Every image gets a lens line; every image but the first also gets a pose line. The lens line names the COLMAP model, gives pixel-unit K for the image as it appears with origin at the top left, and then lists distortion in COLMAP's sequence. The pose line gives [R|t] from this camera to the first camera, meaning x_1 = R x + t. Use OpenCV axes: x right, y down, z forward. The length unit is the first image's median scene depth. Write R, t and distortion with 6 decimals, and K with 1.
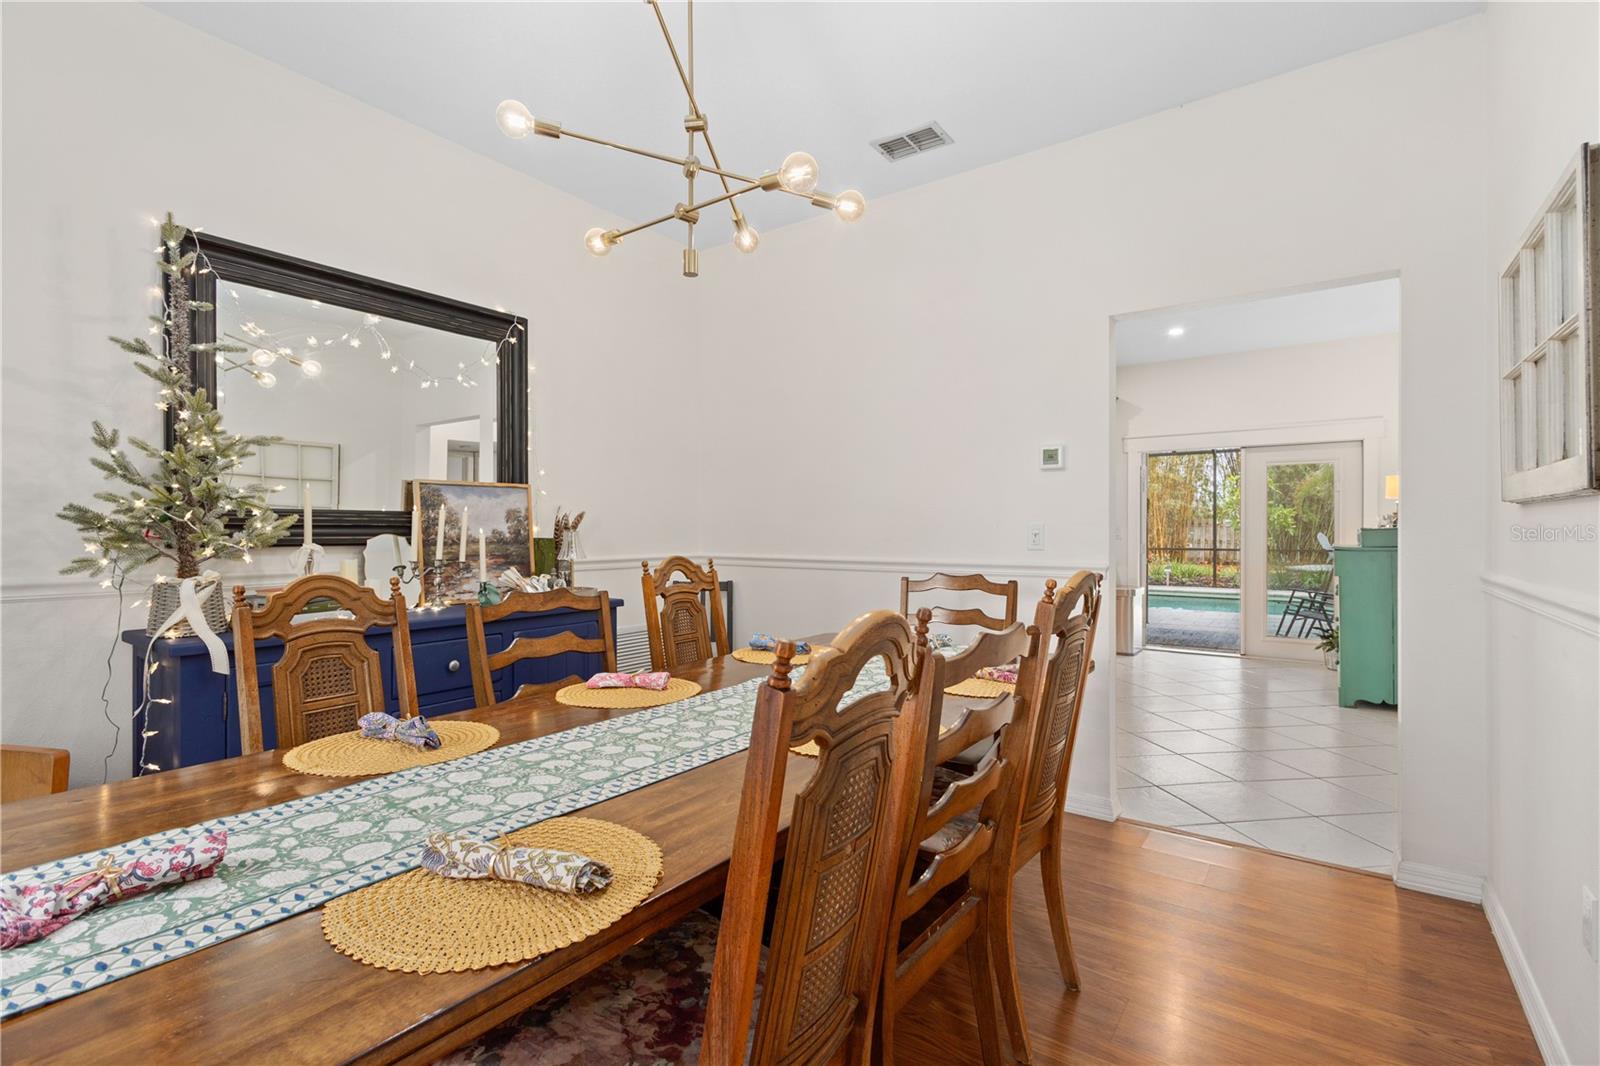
lens RADIAL K [[737.5, 0, 798.8], [0, 737.5, 531.0], [0, 0, 1]] dist [0.012664, -0.001372]
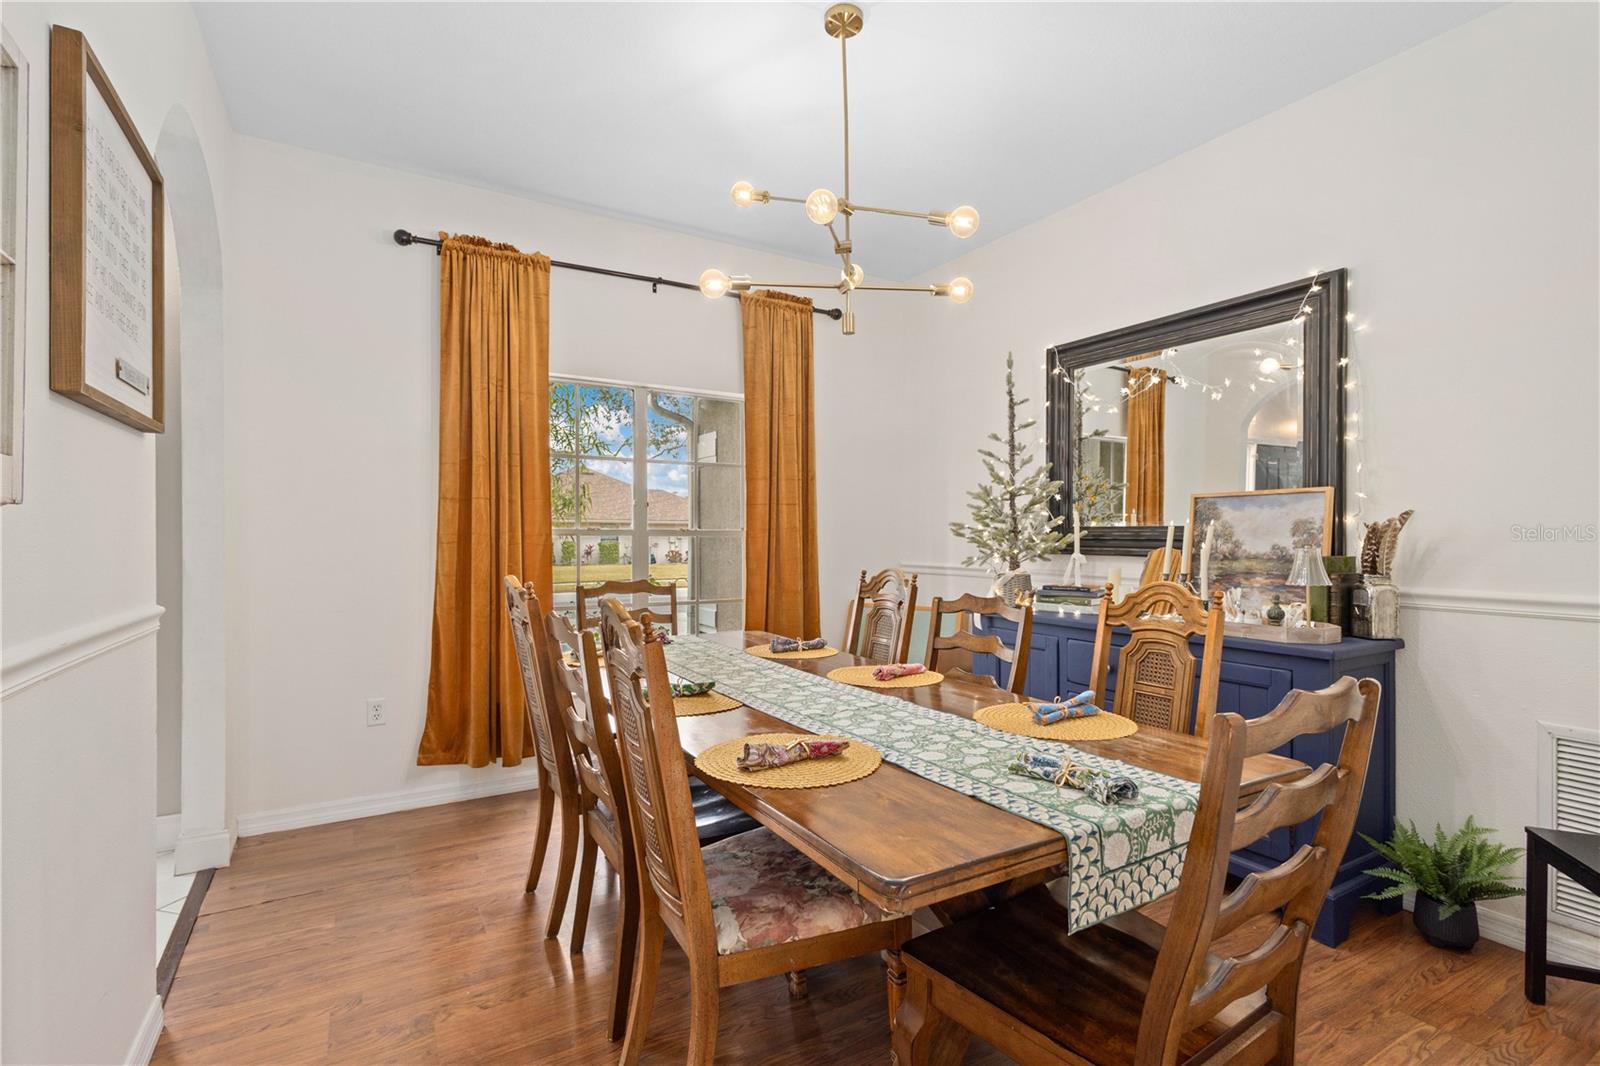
lens RADIAL K [[737.5, 0, 798.8], [0, 737.5, 531.0], [0, 0, 1]] dist [0.012664, -0.001372]
pose [[-0.345042, -0.019049, -0.938394, 0.654862], [-0.015316, 0.999775, -0.014663, 0.003485], [0.938462, 0.009313, -0.345256, 0.900456]]
